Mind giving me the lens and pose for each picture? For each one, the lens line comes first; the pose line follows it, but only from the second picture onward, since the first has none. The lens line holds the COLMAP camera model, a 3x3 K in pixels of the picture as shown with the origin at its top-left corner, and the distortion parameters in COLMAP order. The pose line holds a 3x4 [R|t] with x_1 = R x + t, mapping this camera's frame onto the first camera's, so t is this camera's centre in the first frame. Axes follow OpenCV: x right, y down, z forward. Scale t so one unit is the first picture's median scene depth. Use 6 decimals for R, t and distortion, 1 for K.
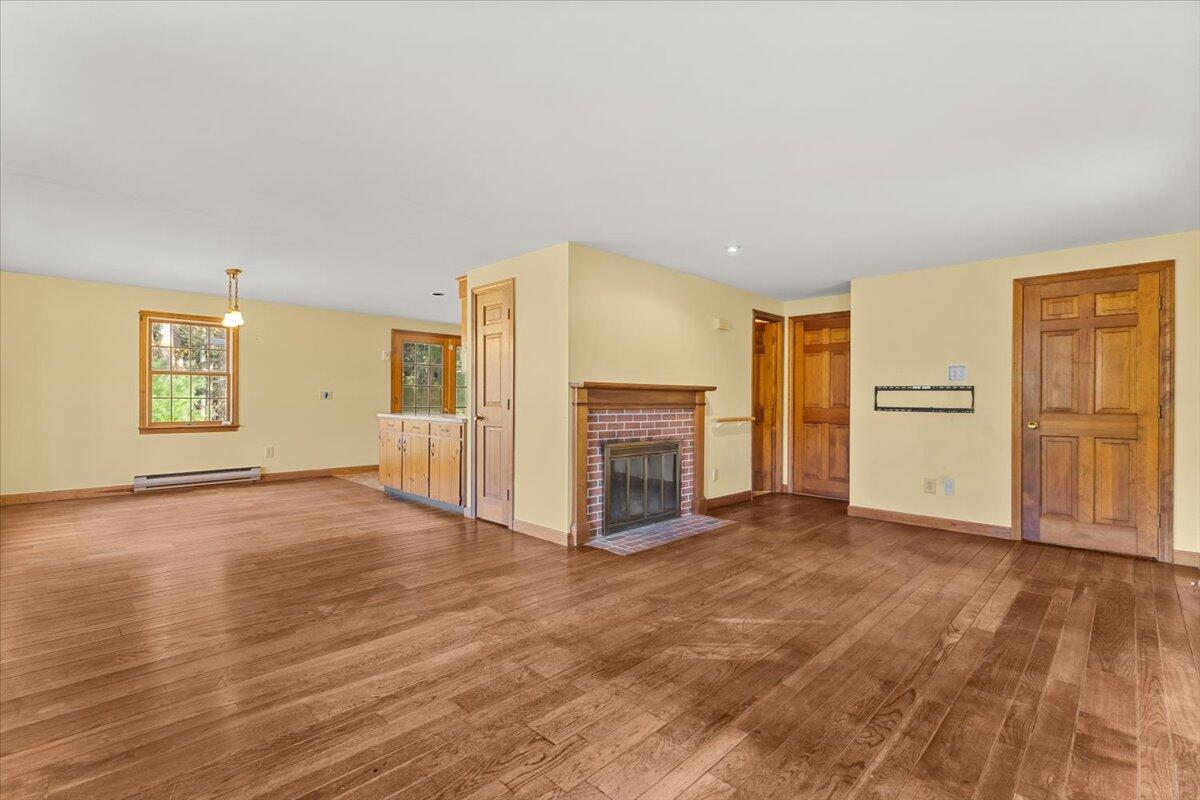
lens RADIAL K [[551.9, 0, 599.7], [0, 551.9, 399.1], [0, 0, 1]] dist [0.000685, 0.000298]
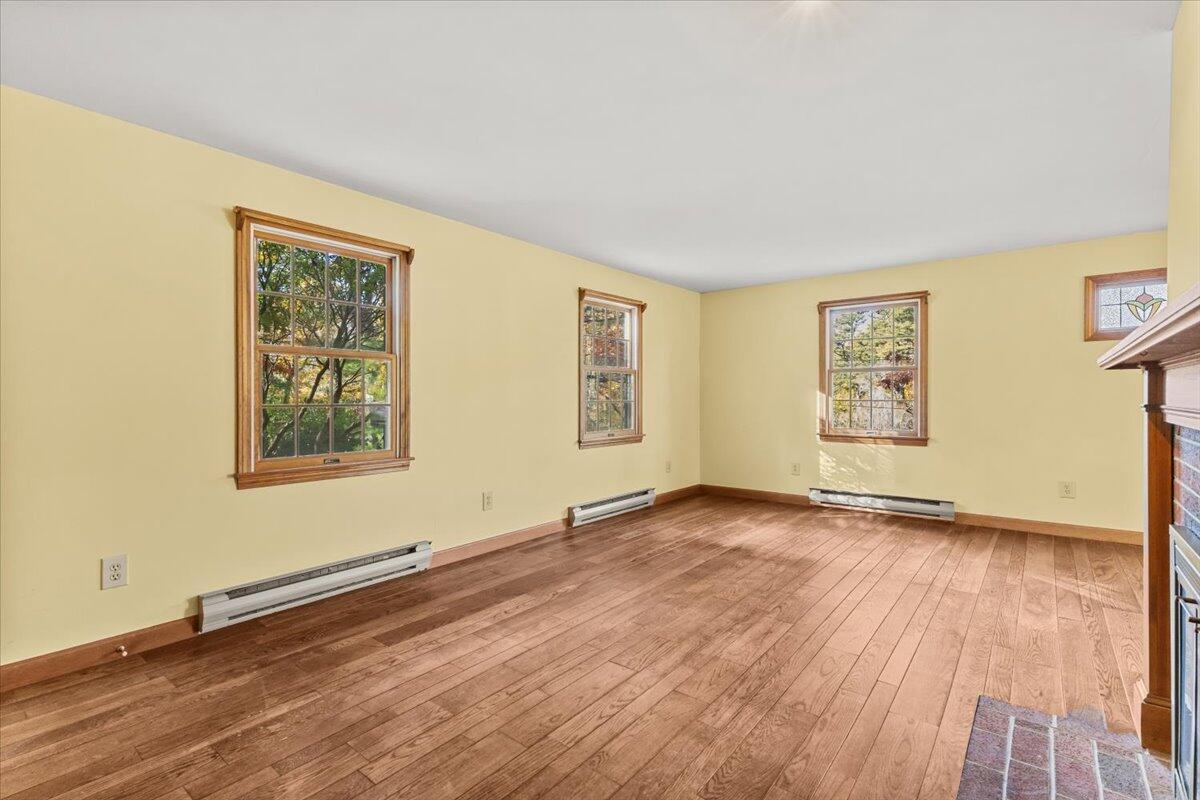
lens RADIAL K [[551.9, 0, 600.2], [0, 551.9, 397.3], [0, 0, 1]] dist [0.000685, 0.000298]
pose [[-0.995599, -0.003555, -0.093650, 0.585624], [-0.004145, 0.999973, 0.006111, -0.000637], [0.093626, 0.006472, -0.995586, 1.910565]]
